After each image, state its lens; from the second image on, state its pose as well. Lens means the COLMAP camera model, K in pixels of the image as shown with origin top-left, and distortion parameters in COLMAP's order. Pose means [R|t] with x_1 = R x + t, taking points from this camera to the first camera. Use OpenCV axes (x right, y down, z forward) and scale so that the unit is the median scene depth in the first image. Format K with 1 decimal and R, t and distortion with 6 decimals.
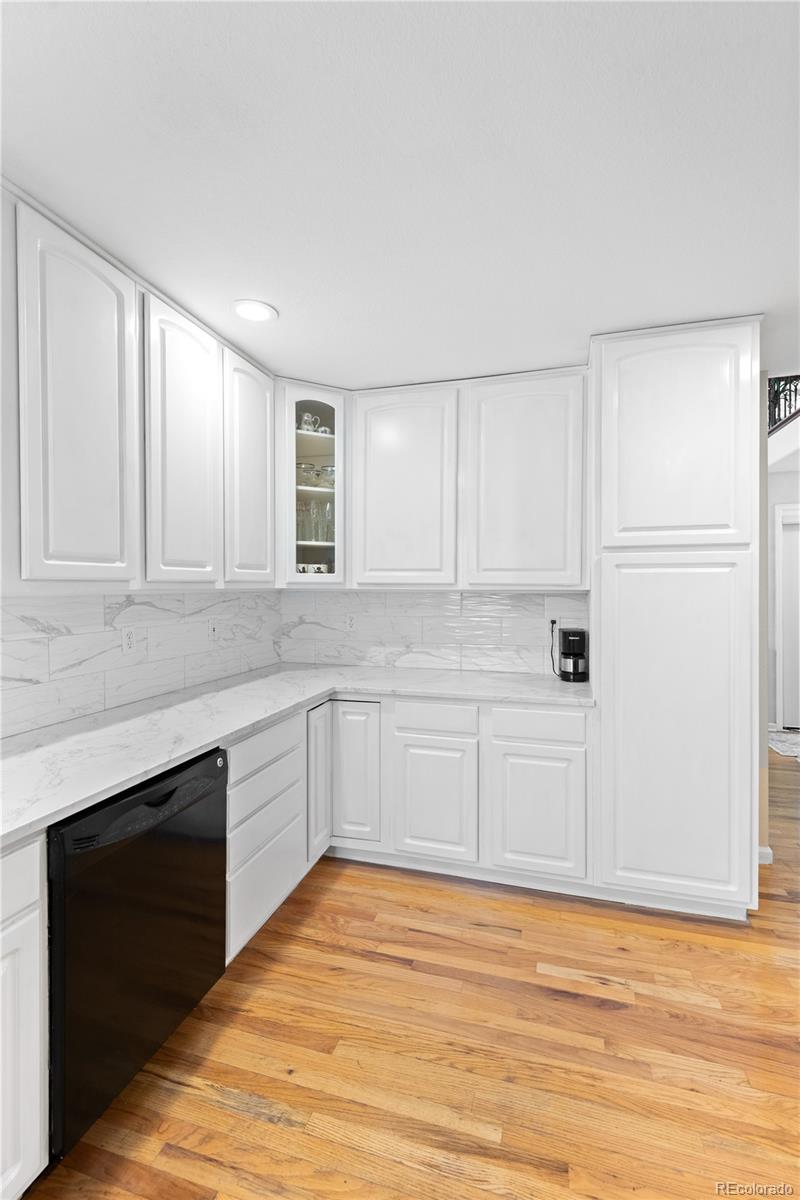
lens RADIAL K [[525.8, 0, 401.4], [0, 525.8, 592.4], [0, 0, 1]] dist [0.007456, -0.003101]
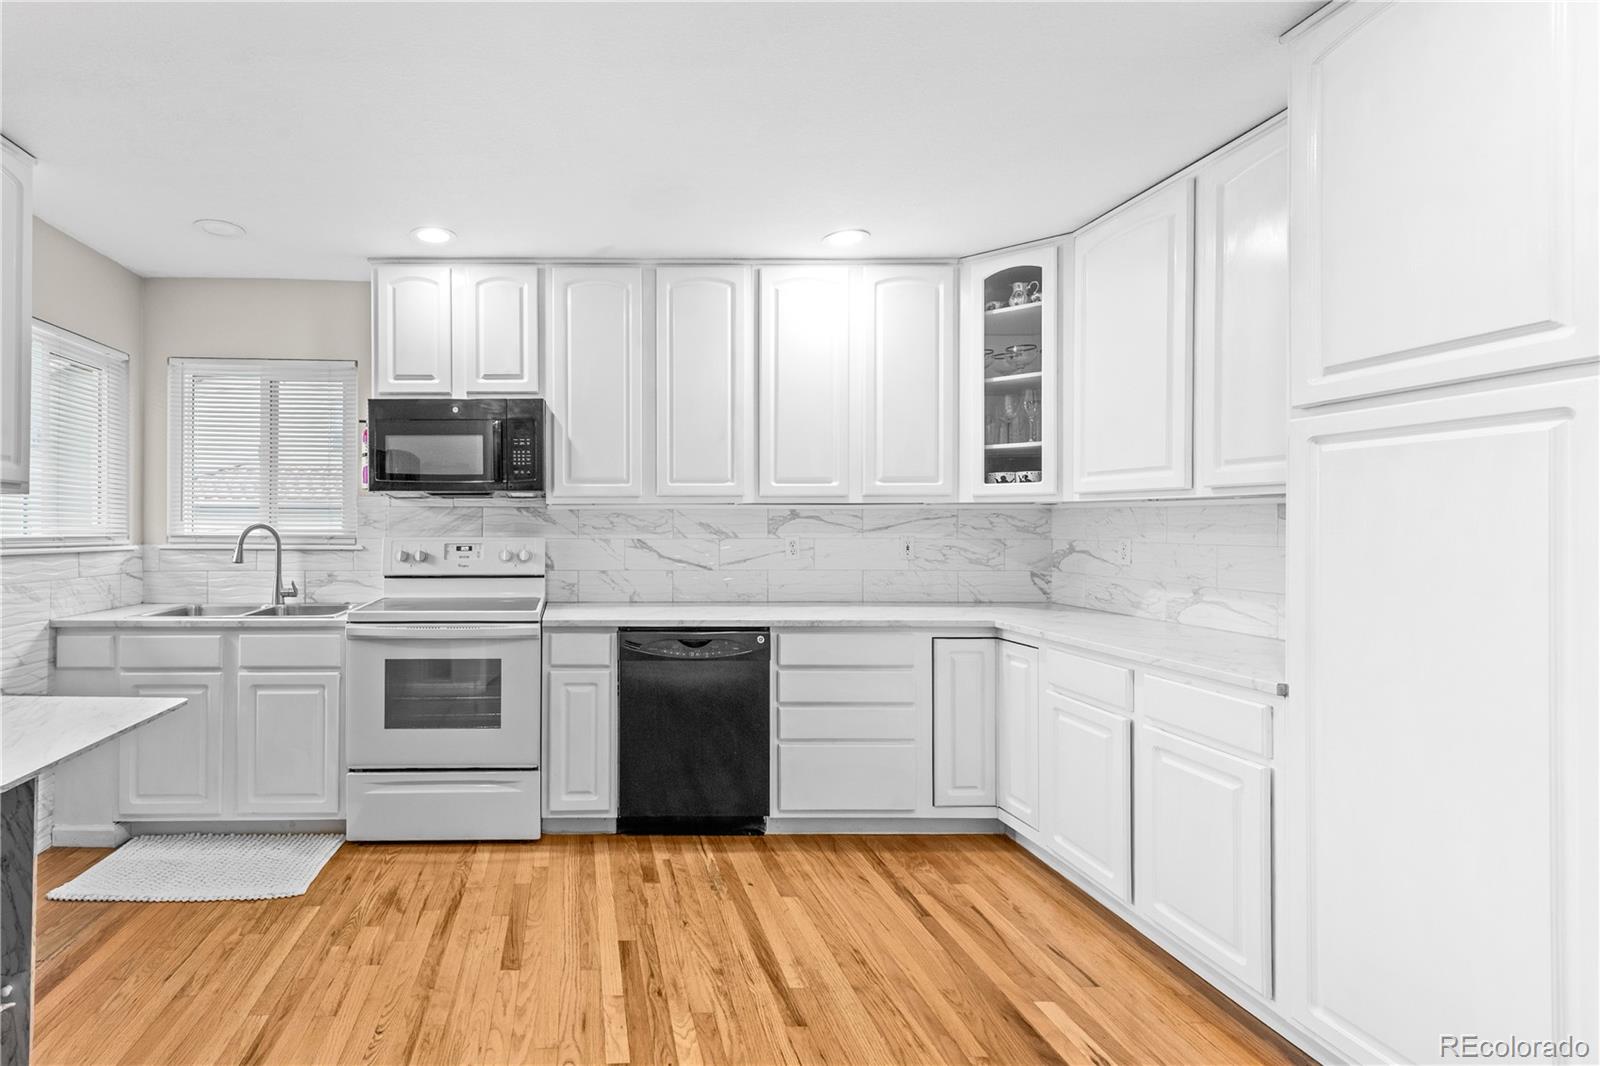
lens RADIAL K [[734.6, 0, 615.0], [0, 734.6, 524.5], [0, 0, 1]] dist [0.018000, -0.008921]
pose [[0.336927, 0.001368, -0.941530, 0.882548], [-0.010257, 0.999945, -0.002218, 0.045050], [0.941475, 0.010404, 0.336922, 0.070147]]
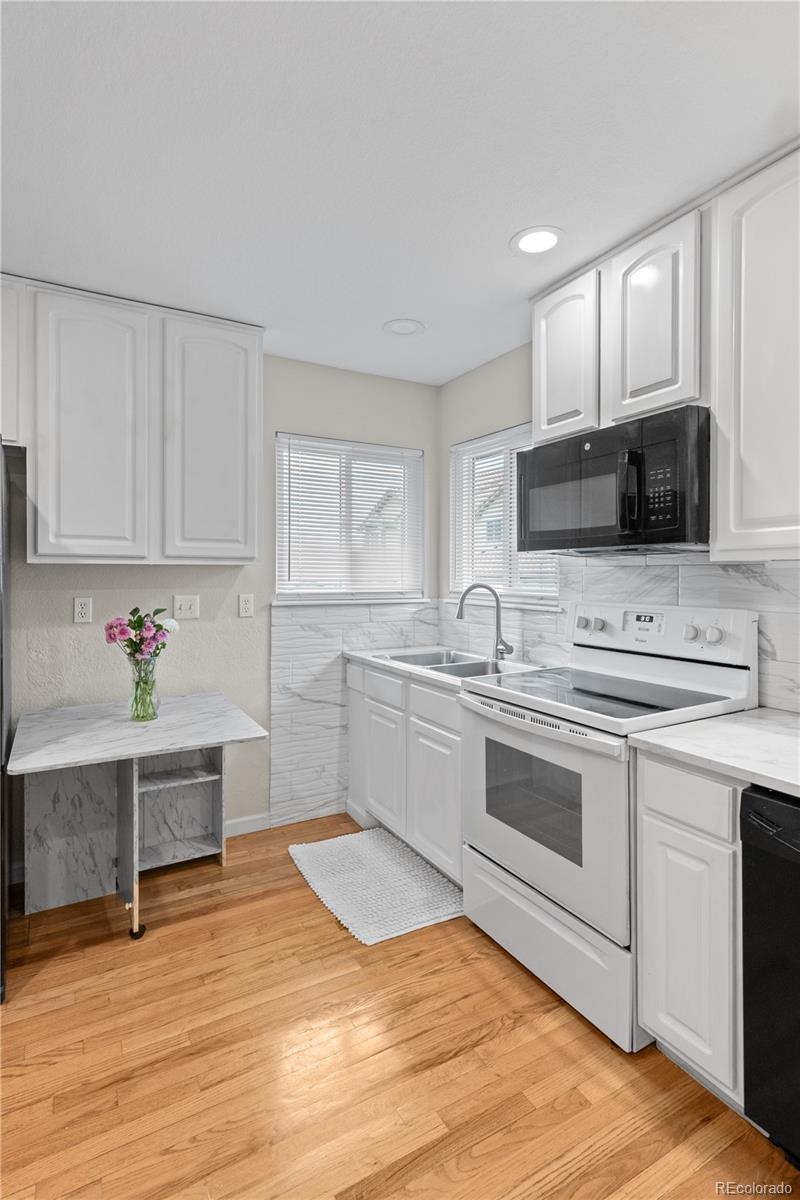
lens RADIAL K [[601.0, 0, 411.3], [0, 601.0, 579.7], [0, 0, 1]] dist [-0.004389, 0.002591]
pose [[-0.679709, 0.012648, -0.733373, 0.323772], [-0.004378, 0.999764, 0.021300, 0.012205], [0.733469, 0.017688, -0.679493, 0.672277]]
